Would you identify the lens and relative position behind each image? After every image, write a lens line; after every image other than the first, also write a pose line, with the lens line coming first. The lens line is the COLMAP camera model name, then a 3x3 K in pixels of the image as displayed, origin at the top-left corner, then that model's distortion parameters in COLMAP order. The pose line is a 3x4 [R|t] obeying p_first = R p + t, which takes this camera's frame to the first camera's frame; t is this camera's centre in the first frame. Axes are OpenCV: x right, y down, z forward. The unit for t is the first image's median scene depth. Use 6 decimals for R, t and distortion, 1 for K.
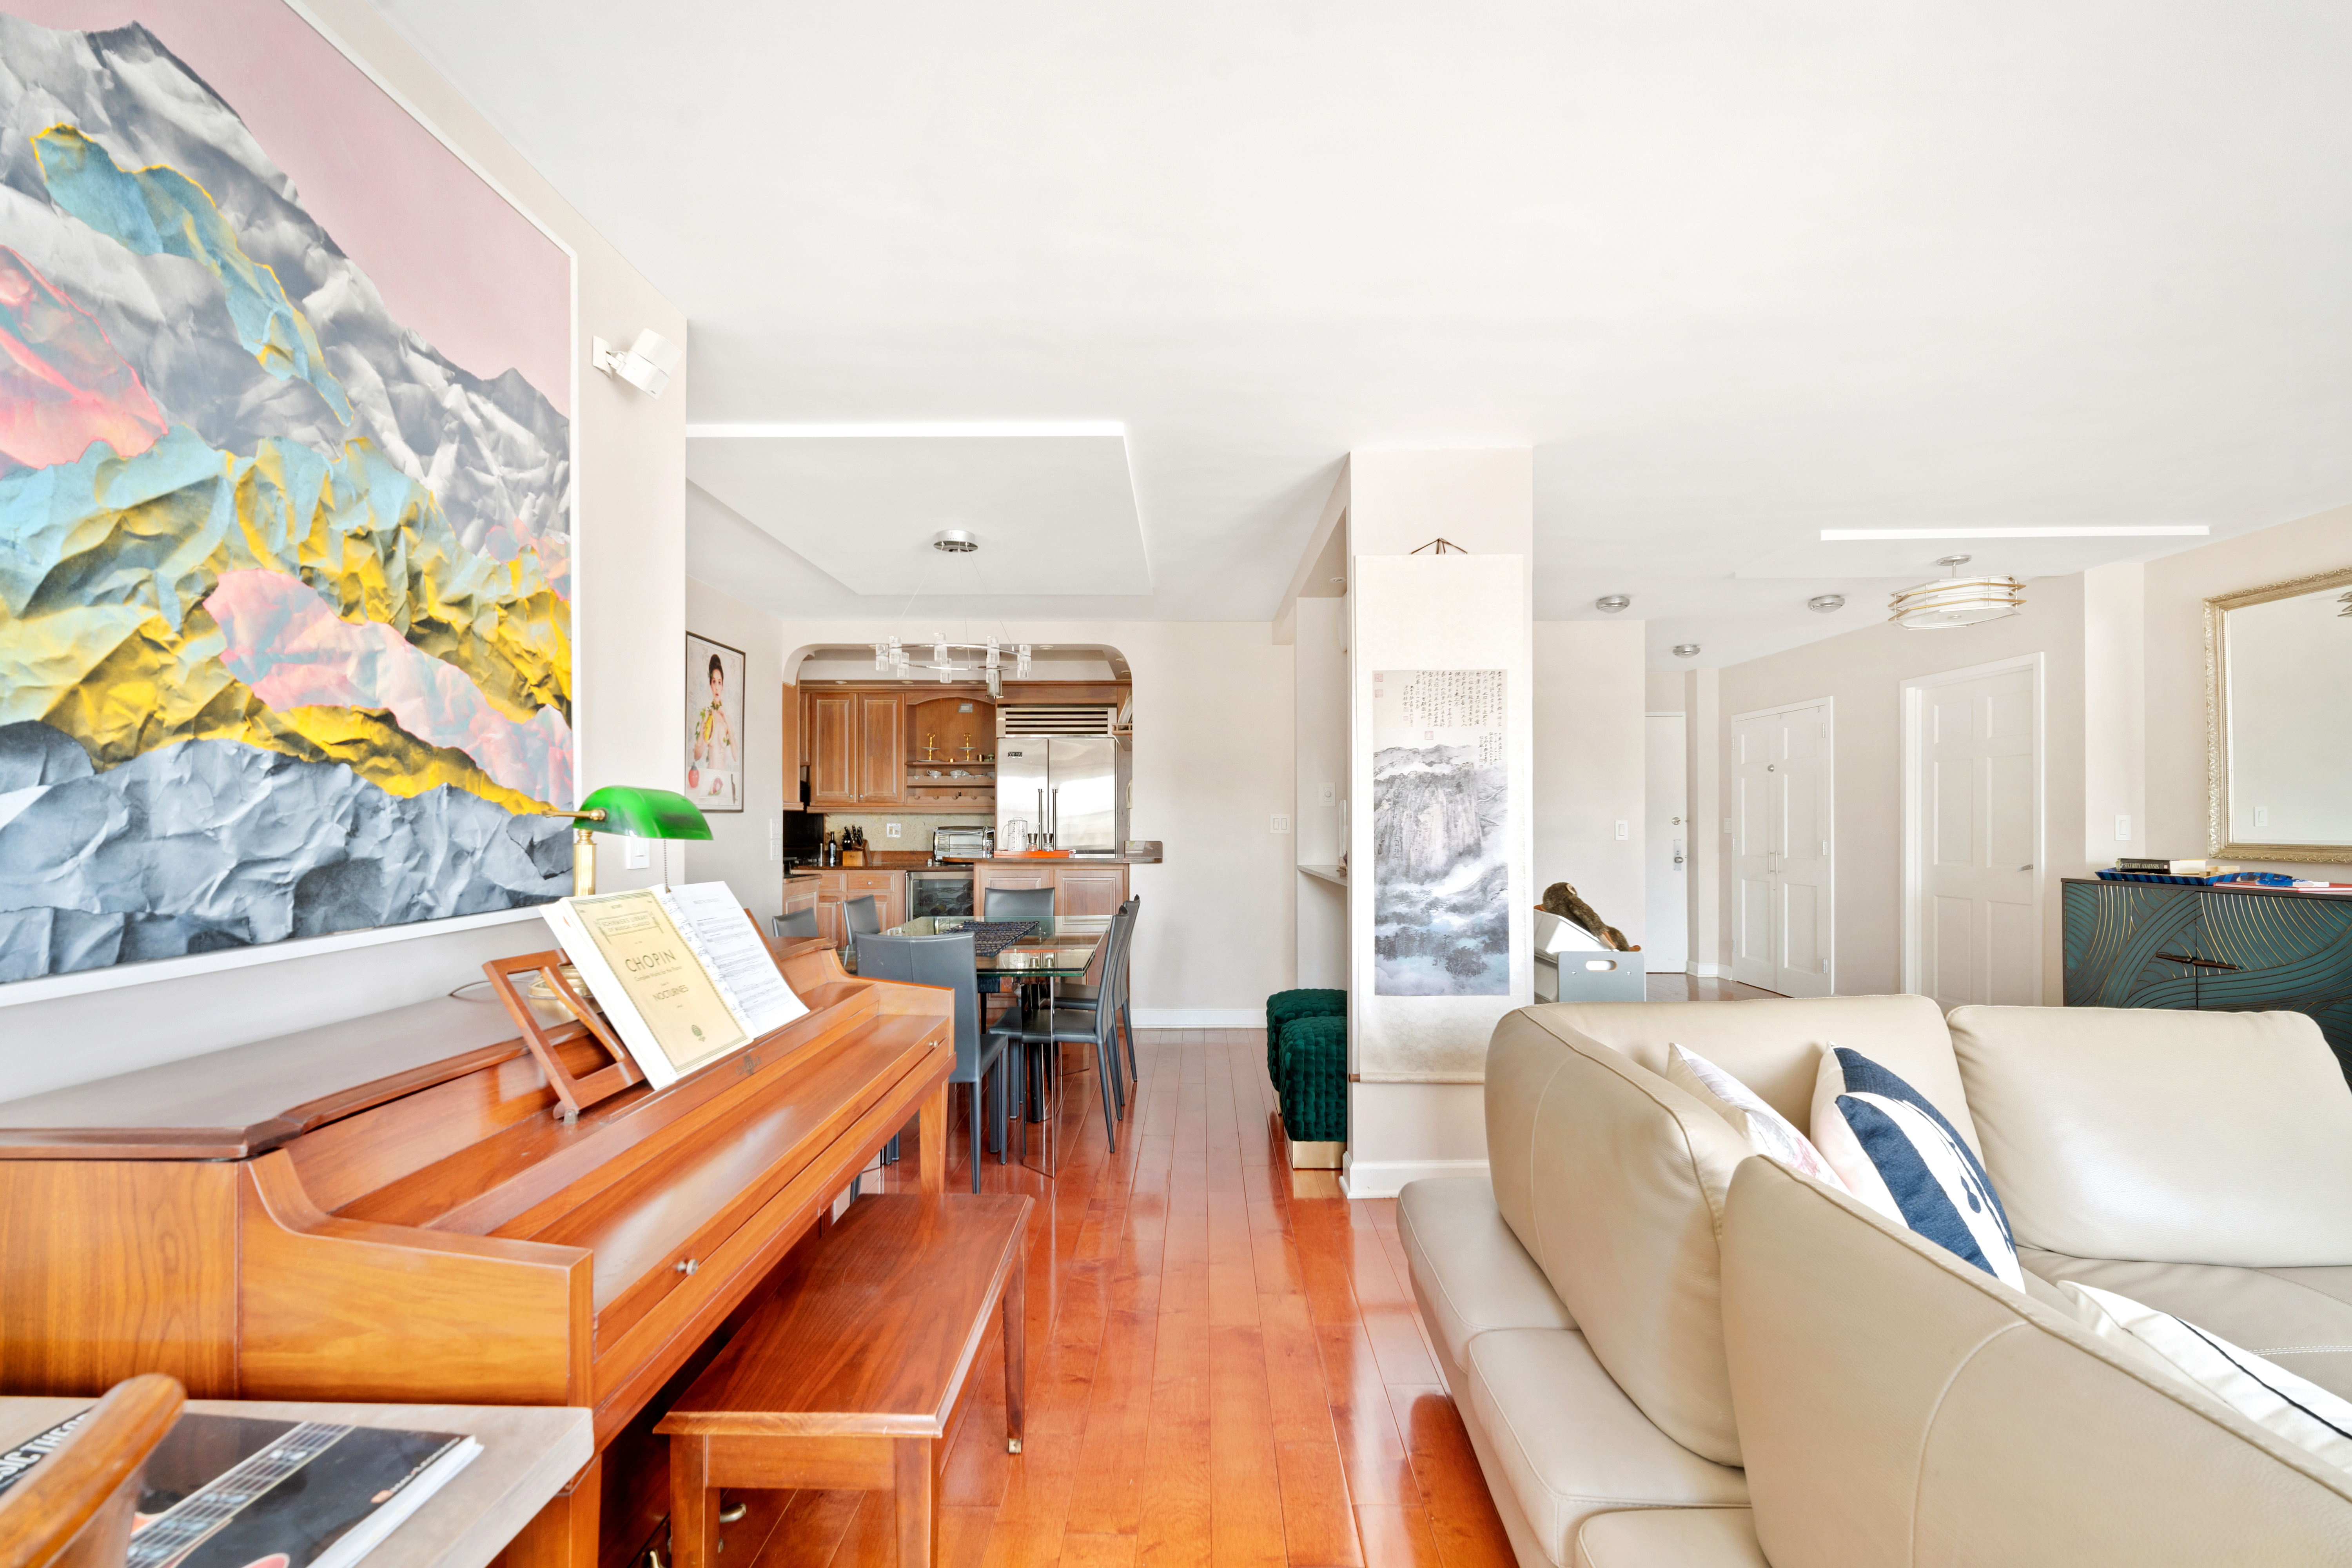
lens RADIAL K [[971.0, 0, 1170.5], [0, 971.0, 816.2], [0, 0, 1]] dist [-0.000612, 0.000272]
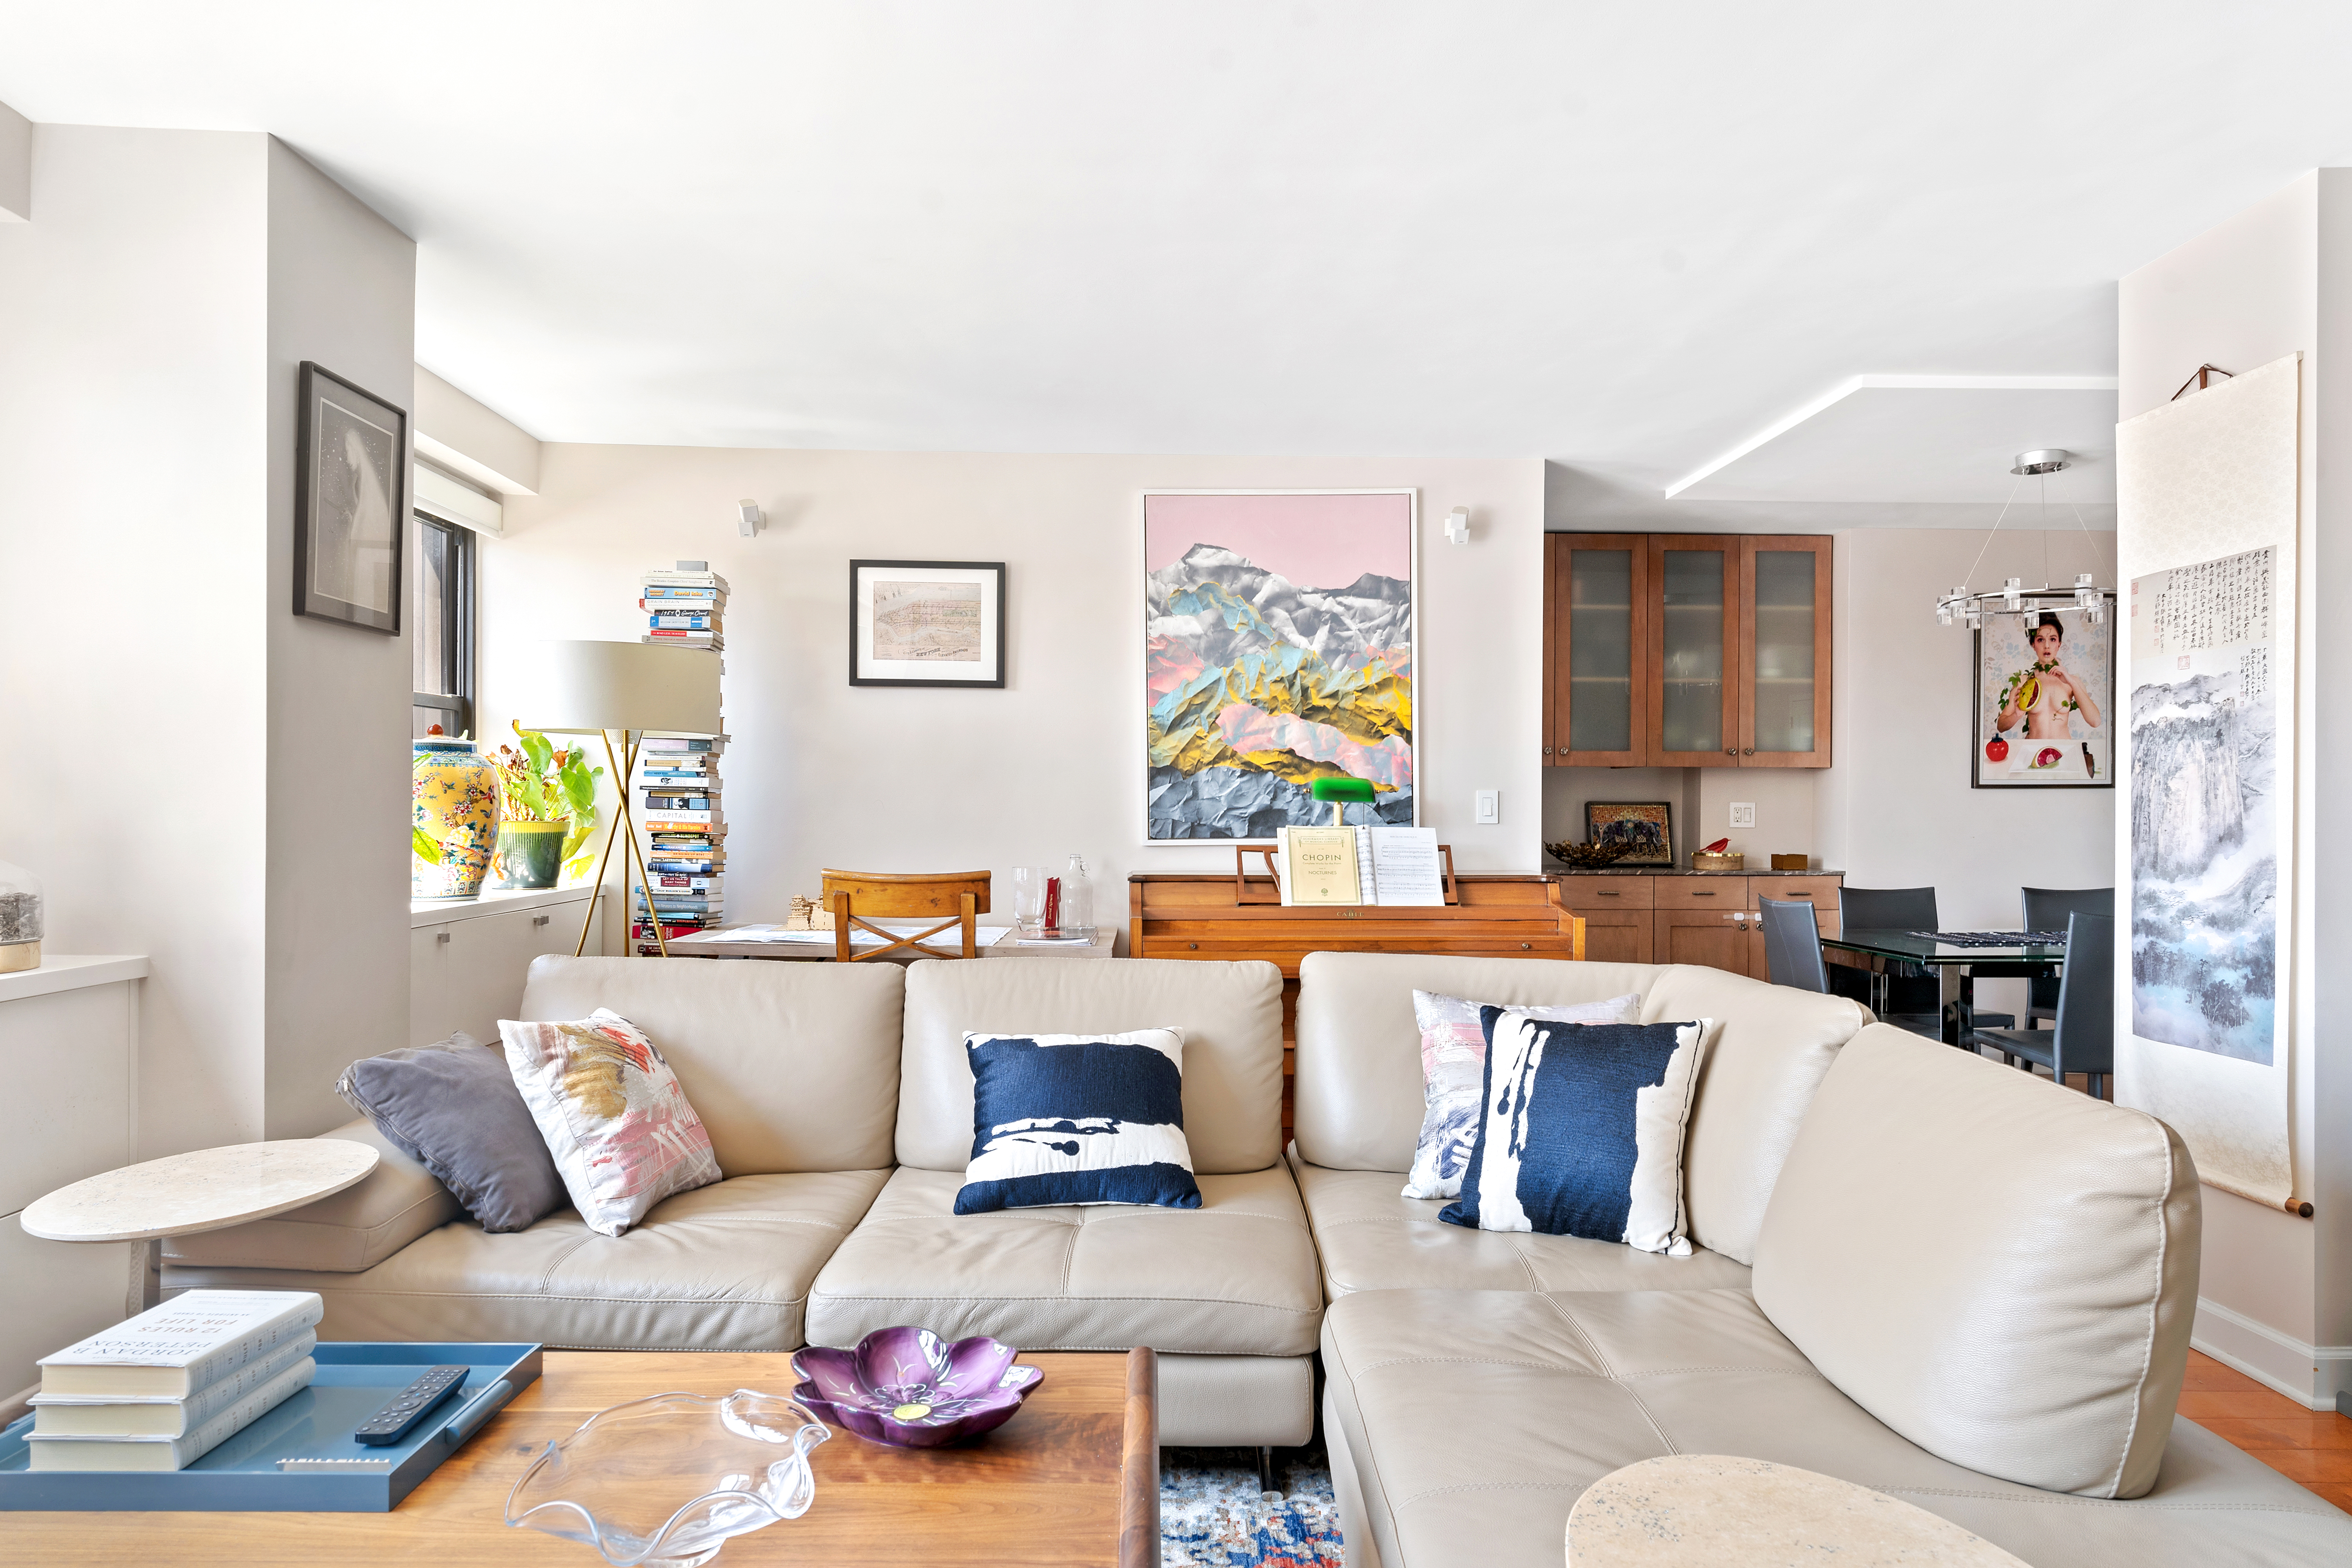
lens RADIAL K [[1398.8, 0, 1178.7], [0, 1398.8, 786.7], [0, 0, 1]] dist [-0.003536, -0.000183]
pose [[0.044259, -0.012786, -0.998938, 2.480451], [0.003143, 0.999915, -0.012660, 0.027574], [0.999015, -0.002579, 0.044295, 0.522202]]
